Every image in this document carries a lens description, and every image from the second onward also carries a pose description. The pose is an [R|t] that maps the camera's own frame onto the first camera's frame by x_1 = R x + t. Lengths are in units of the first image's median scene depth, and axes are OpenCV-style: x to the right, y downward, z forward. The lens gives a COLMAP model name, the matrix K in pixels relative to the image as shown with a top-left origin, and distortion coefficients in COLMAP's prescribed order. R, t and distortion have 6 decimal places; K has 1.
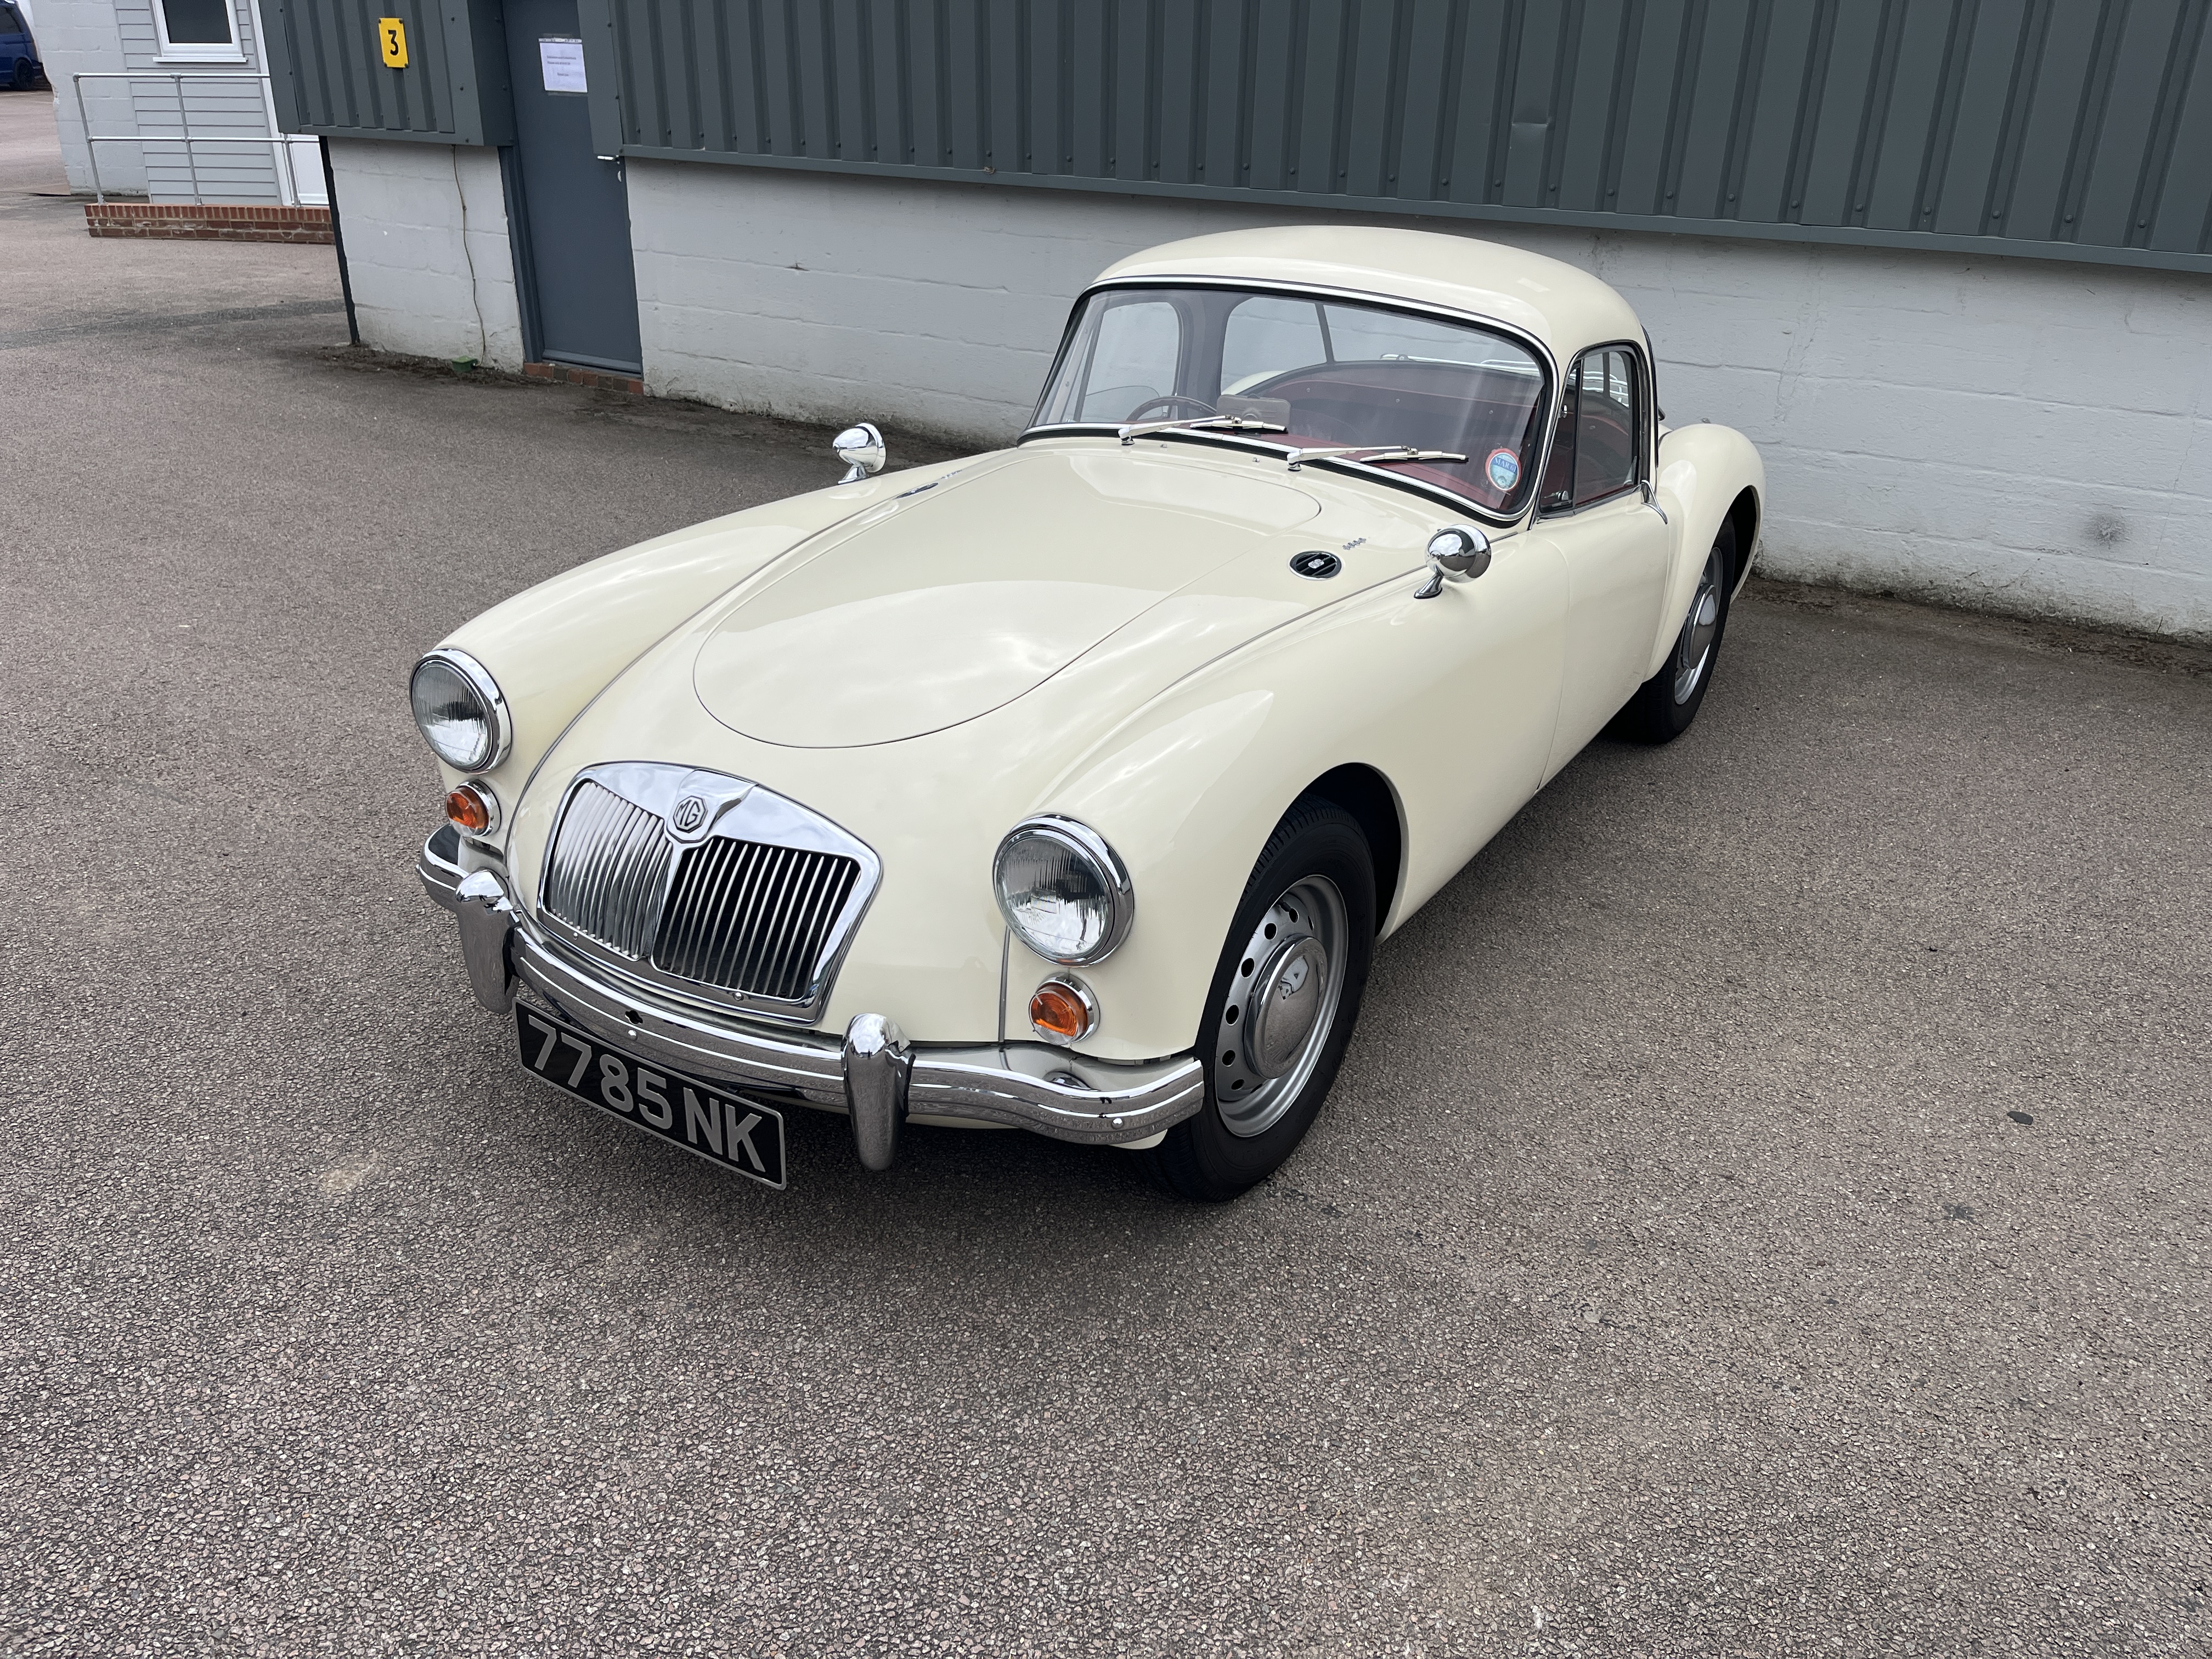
lens RADIAL K [[1679.1, 0, 1128.2], [0, 1679.1, 832.4], [0, 0, 1]] dist [0.062903, -0.090118]
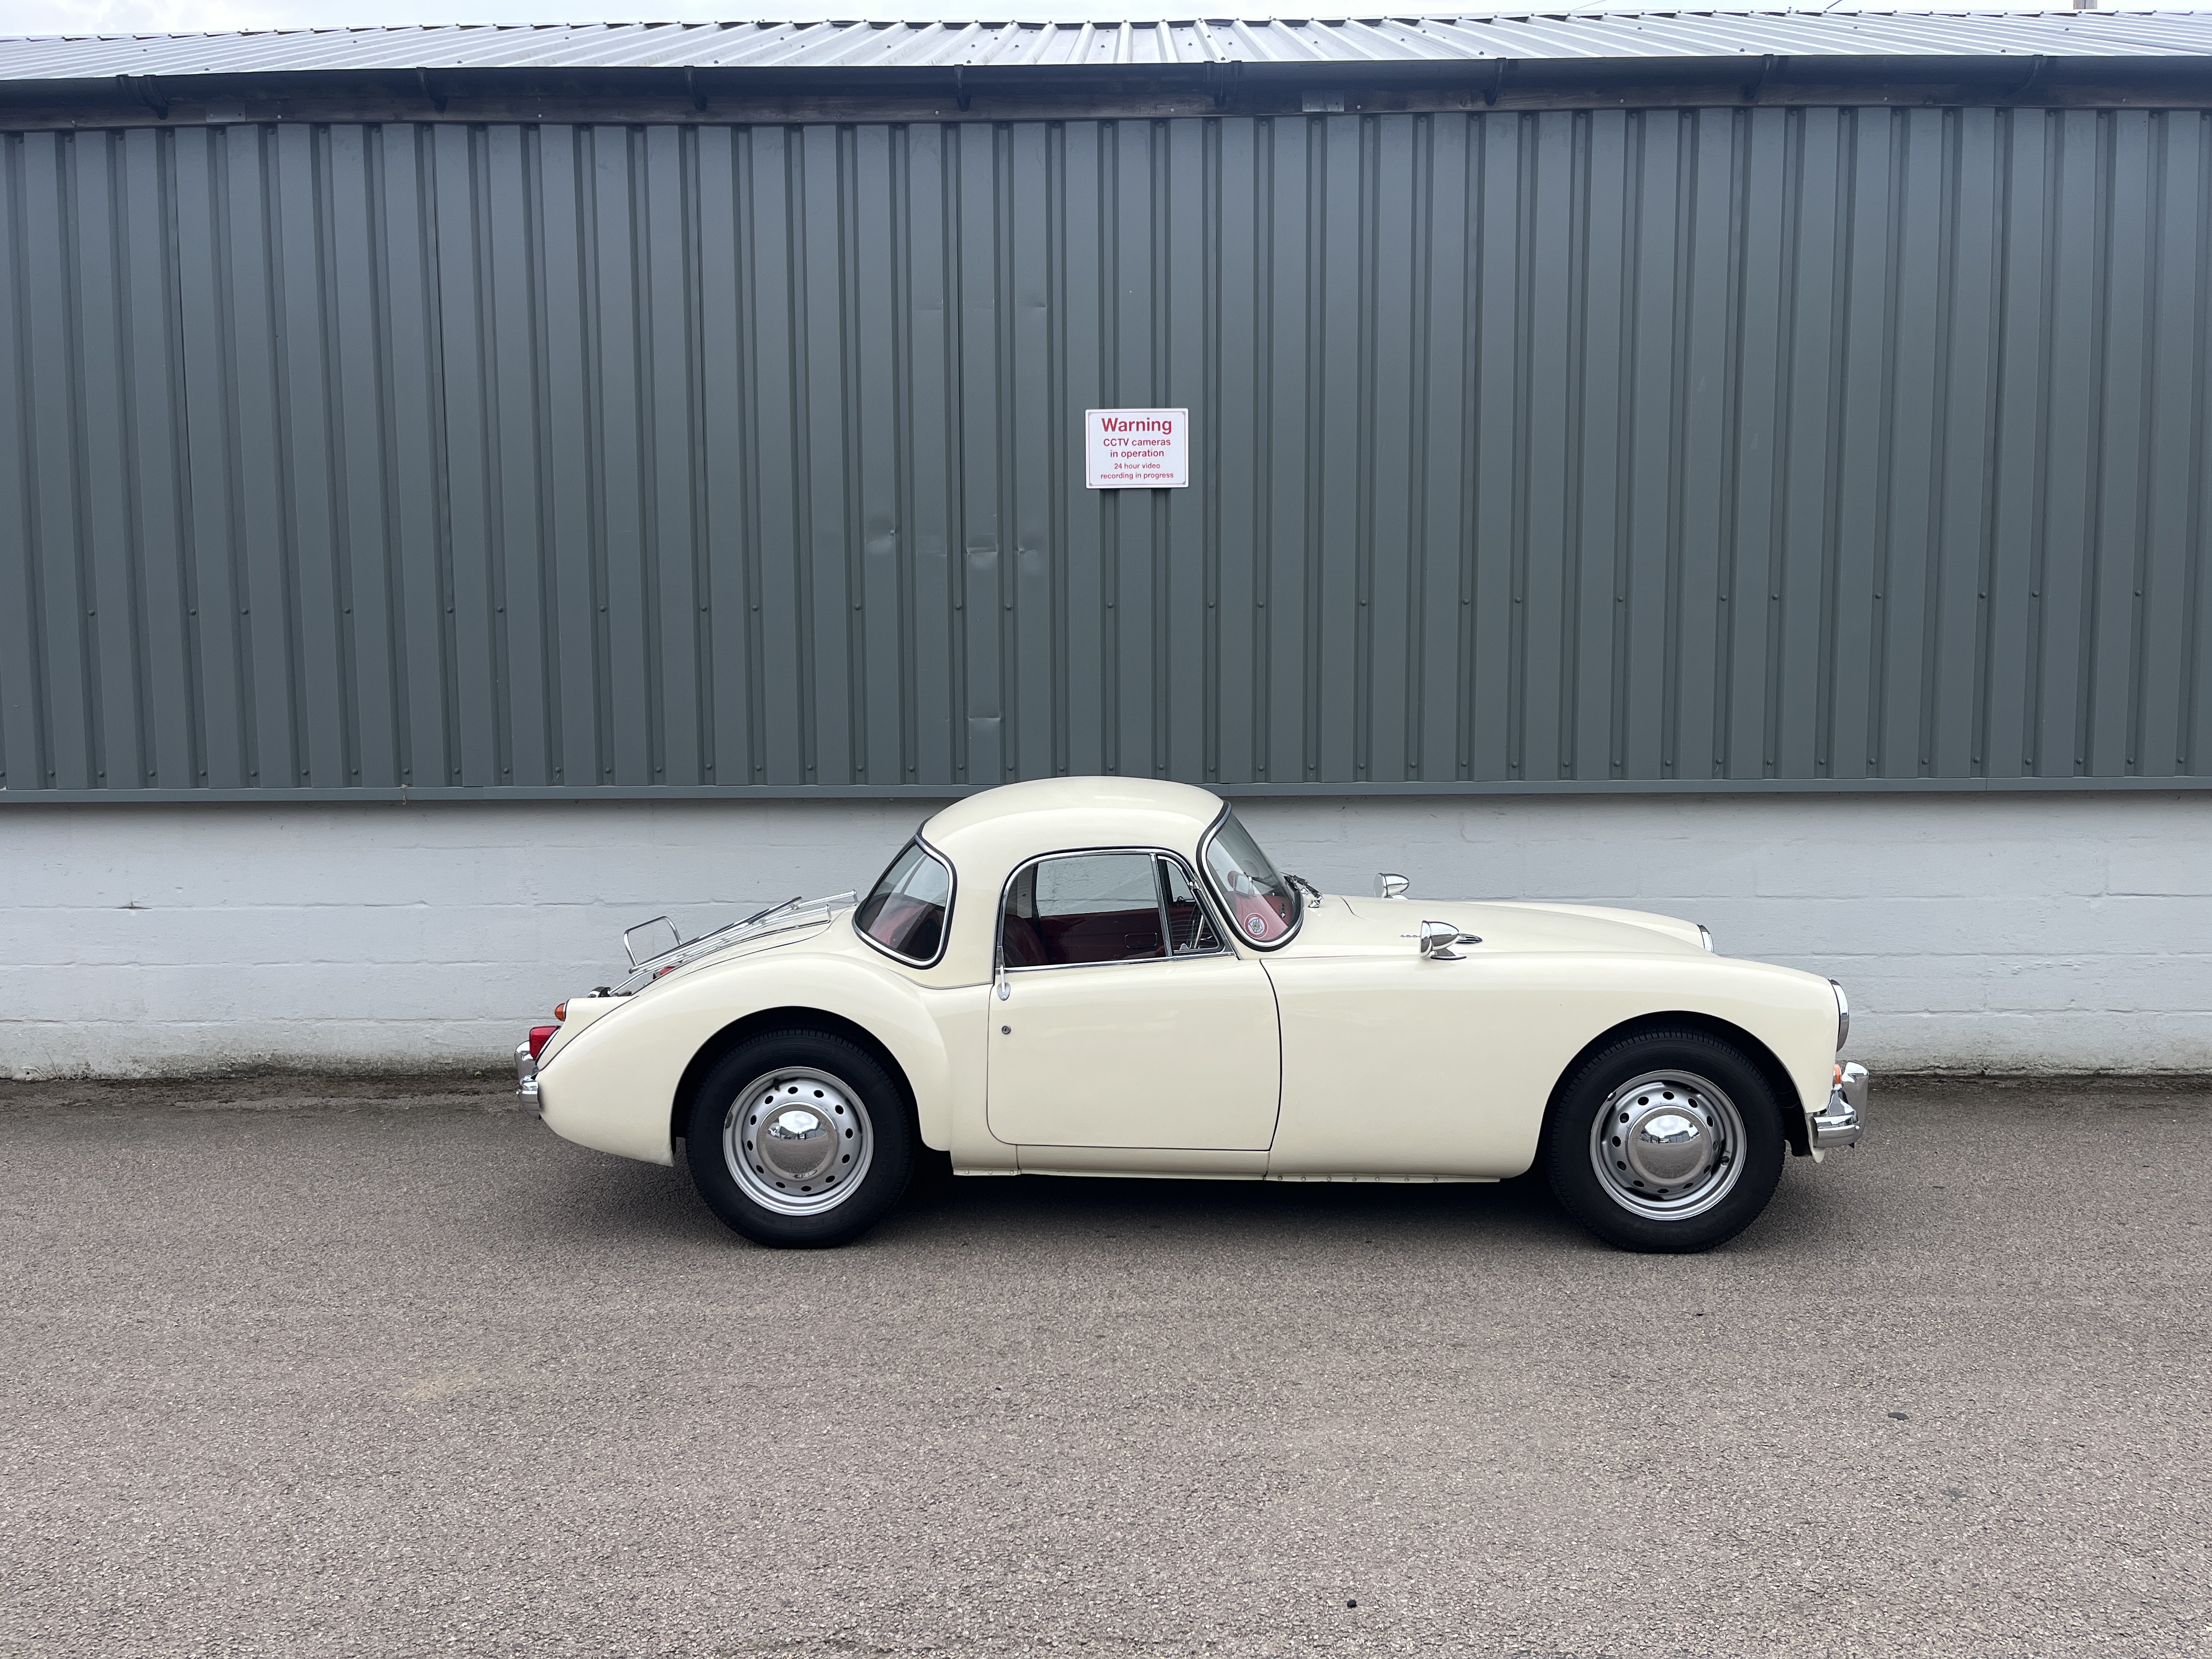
lens RADIAL K [[1679.1, 0, 1108.8], [0, 1679.1, 833.3], [0, 0, 1]] dist [0.062903, -0.090118]
pose [[0.856787, -0.075739, 0.510079, -0.424450], [0.241276, 0.933083, -0.266726, -0.027452], [-0.455744, 0.351597, 0.817727, 0.078174]]
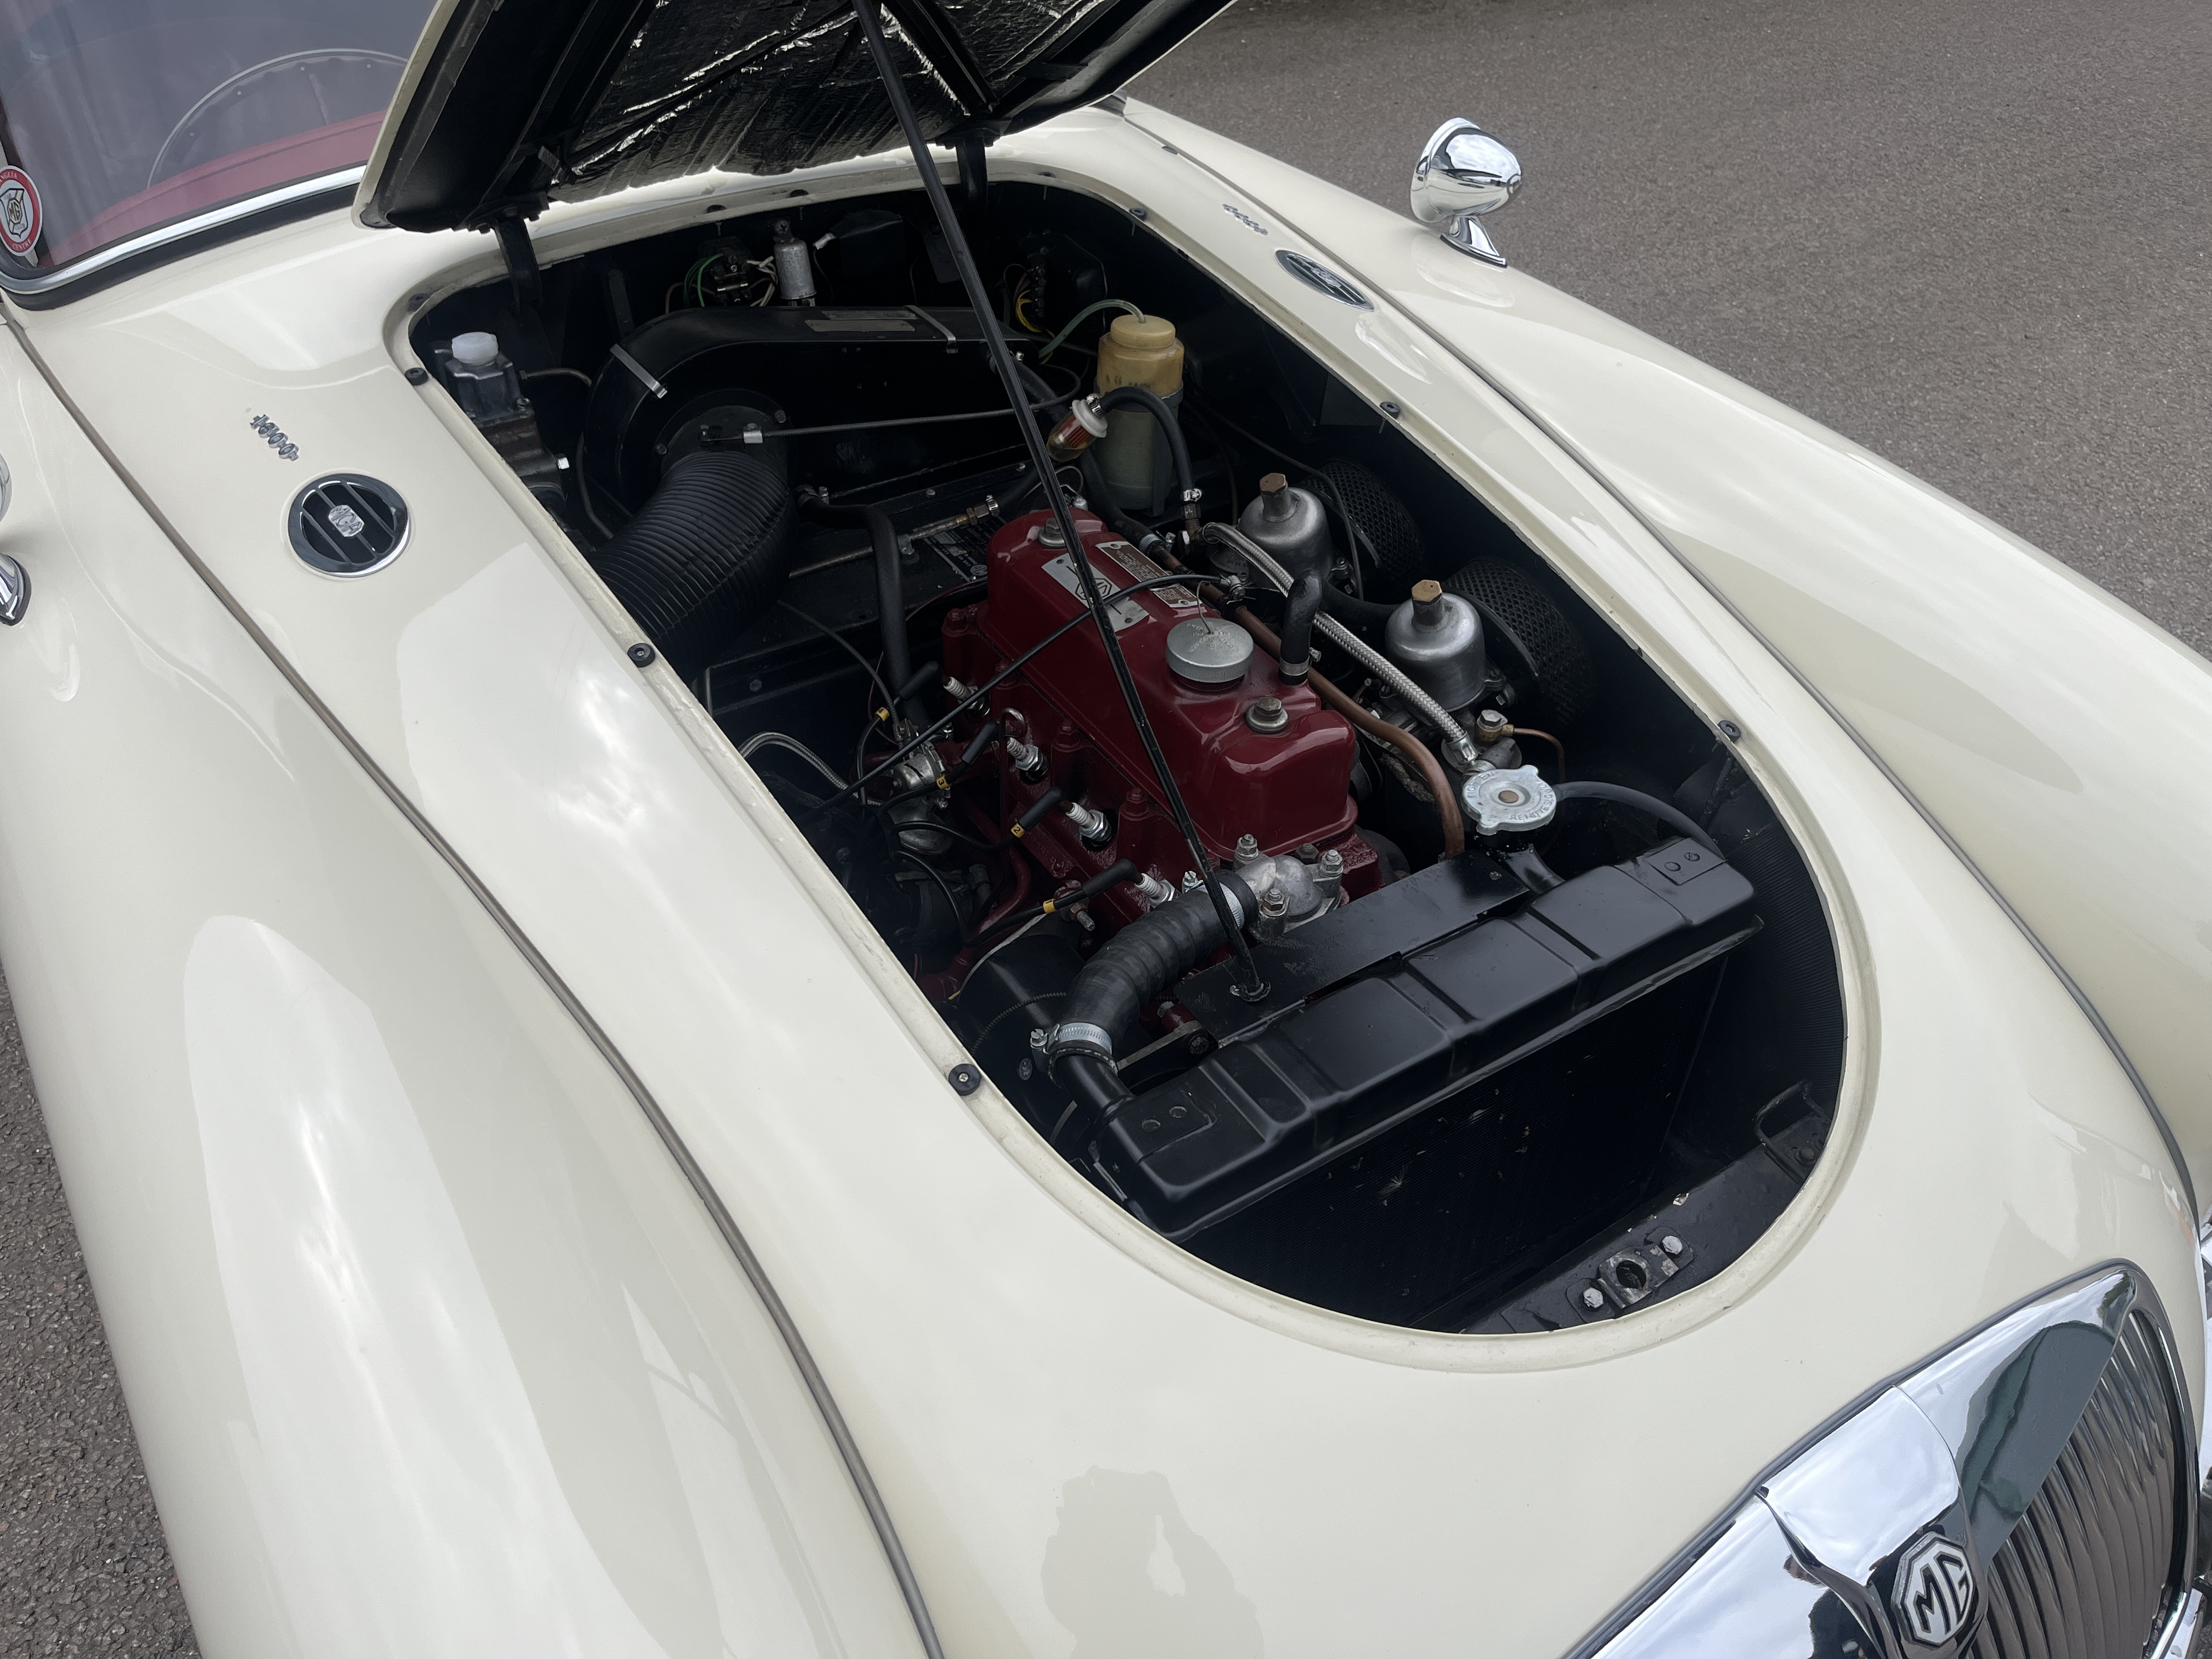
lens RADIAL K [[1679.1, 0, 1113.3], [0, 1679.1, 827.0], [0, 0, 1]] dist [0.062903, -0.090118]
pose [[0.421627, -0.599401, 0.680403, -0.291298], [0.357942, 0.799442, 0.482462, -0.227705], [-0.833131, 0.040126, 0.551618, 0.572269]]
